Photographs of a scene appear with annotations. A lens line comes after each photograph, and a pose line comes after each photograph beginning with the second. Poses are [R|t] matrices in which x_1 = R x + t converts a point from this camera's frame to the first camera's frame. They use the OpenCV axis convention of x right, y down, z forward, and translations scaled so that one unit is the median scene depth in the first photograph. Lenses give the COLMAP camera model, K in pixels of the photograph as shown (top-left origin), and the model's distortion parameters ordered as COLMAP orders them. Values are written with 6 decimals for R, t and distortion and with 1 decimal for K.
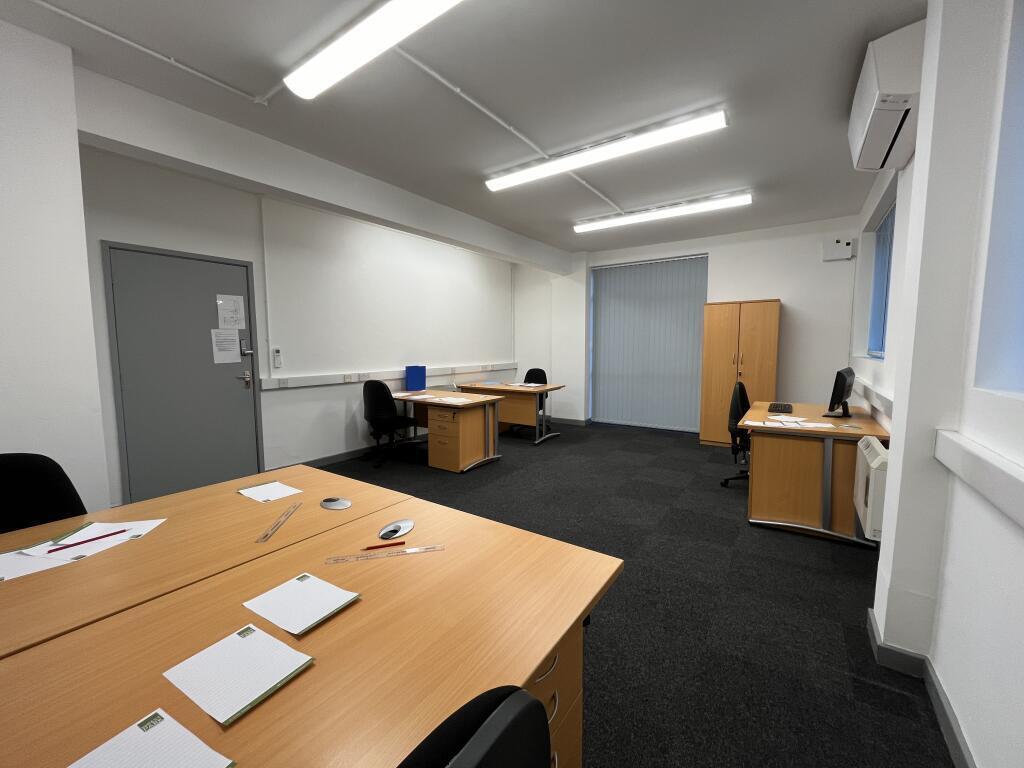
lens RADIAL K [[412.9, 0, 515.8], [0, 412.9, 380.9], [0, 0, 1]] dist [-0.003177, 0.000079]
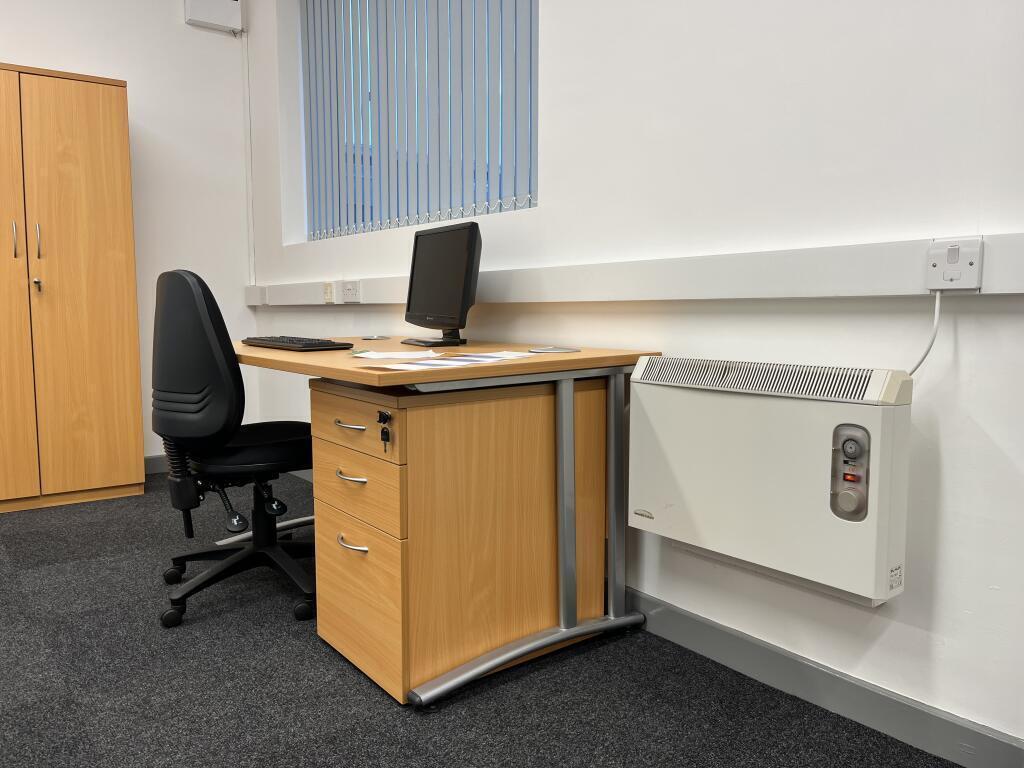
lens RADIAL K [[772.1, 0, 511.7], [0, 772.1, 386.0], [0, 0, 1]] dist [0.032700, -0.045578]
pose [[0.303761, -0.096260, 0.947873, 0.054630], [0.081186, 0.993880, 0.074914, 0.051040], [-0.949283, 0.054198, 0.309717, 0.473660]]
